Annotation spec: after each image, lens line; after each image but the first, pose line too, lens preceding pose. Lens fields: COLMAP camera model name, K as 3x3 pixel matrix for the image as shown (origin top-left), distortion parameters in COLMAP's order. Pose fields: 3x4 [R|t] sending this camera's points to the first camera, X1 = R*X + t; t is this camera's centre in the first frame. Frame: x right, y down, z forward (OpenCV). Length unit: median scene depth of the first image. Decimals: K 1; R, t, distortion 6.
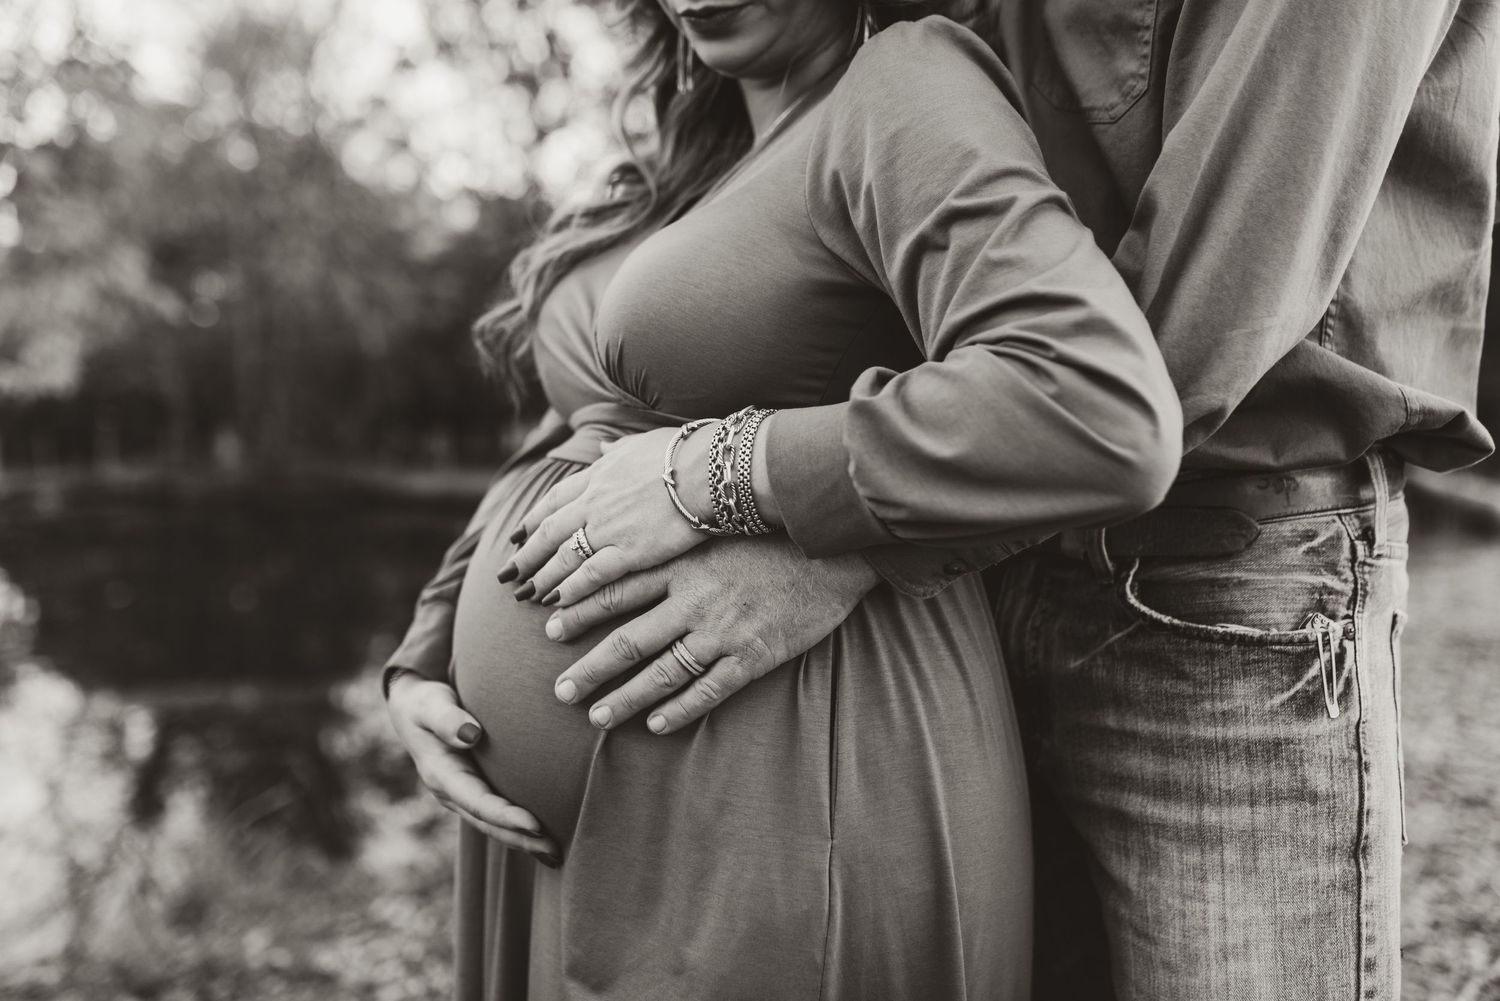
lens RADIAL K [[1499.5, 0, 750.0], [0, 1499.5, 500.5], [0, 0, 1]] dist [-0.010058, -0.041215]
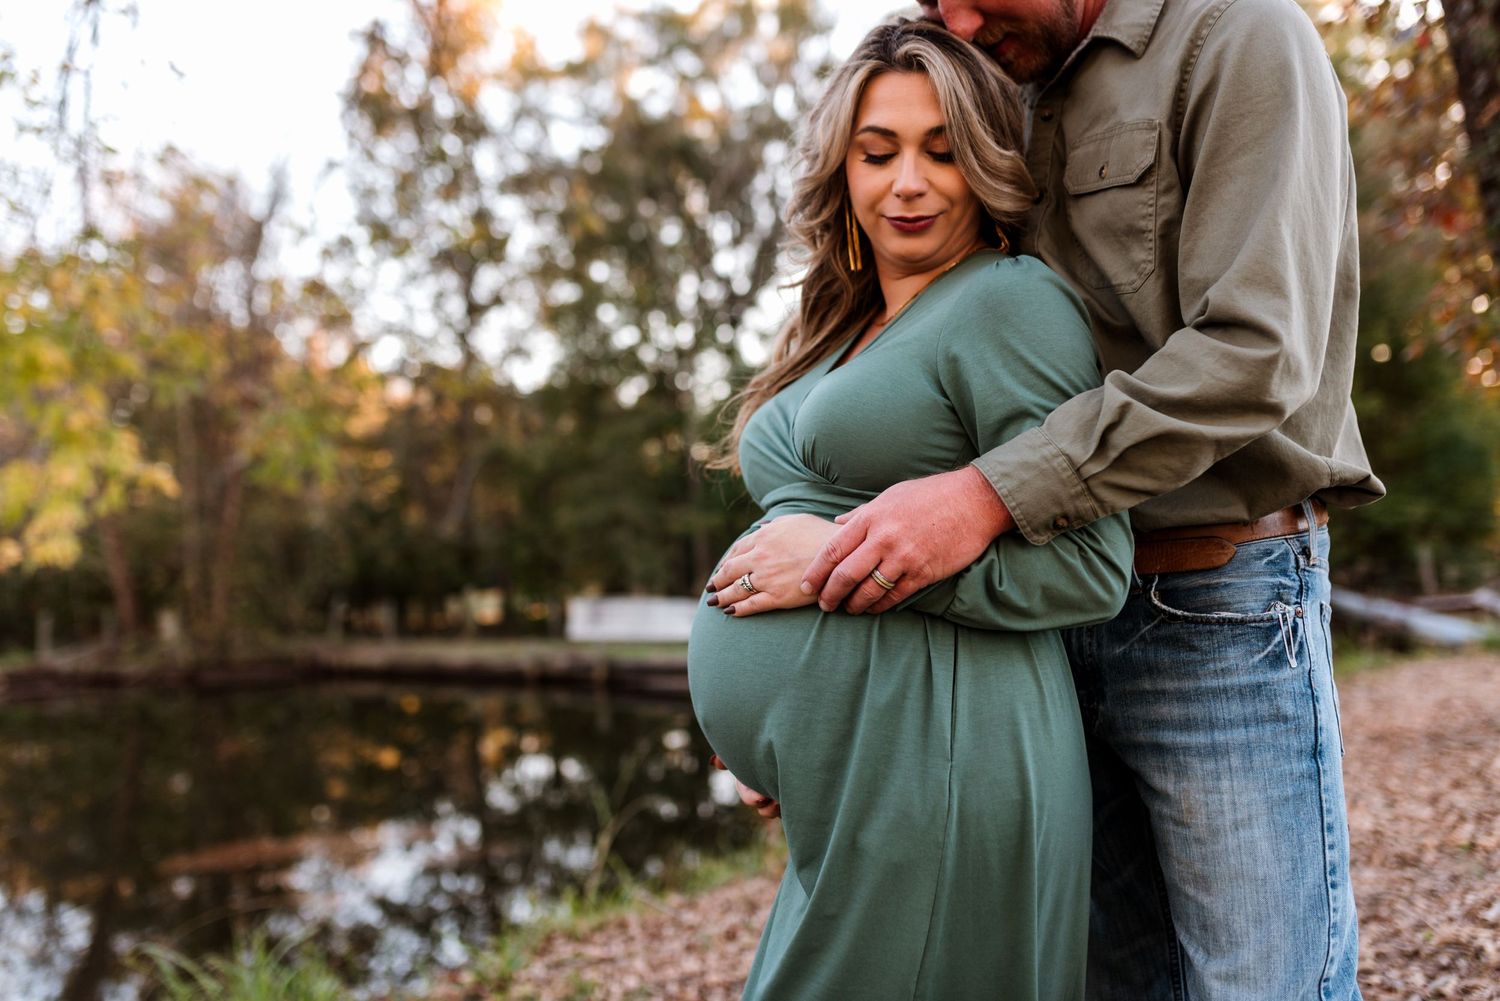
lens RADIAL K [[1558.1, 0, 750.0], [0, 1558.1, 500.5], [0, 0, 1]] dist [-0.055623, 0.014933]
pose [[0.997449, -0.034497, 0.062492, -0.249079], [0.041457, 0.992644, -0.113748, 0.129487], [-0.058108, 0.116048, 0.991542, -0.538268]]
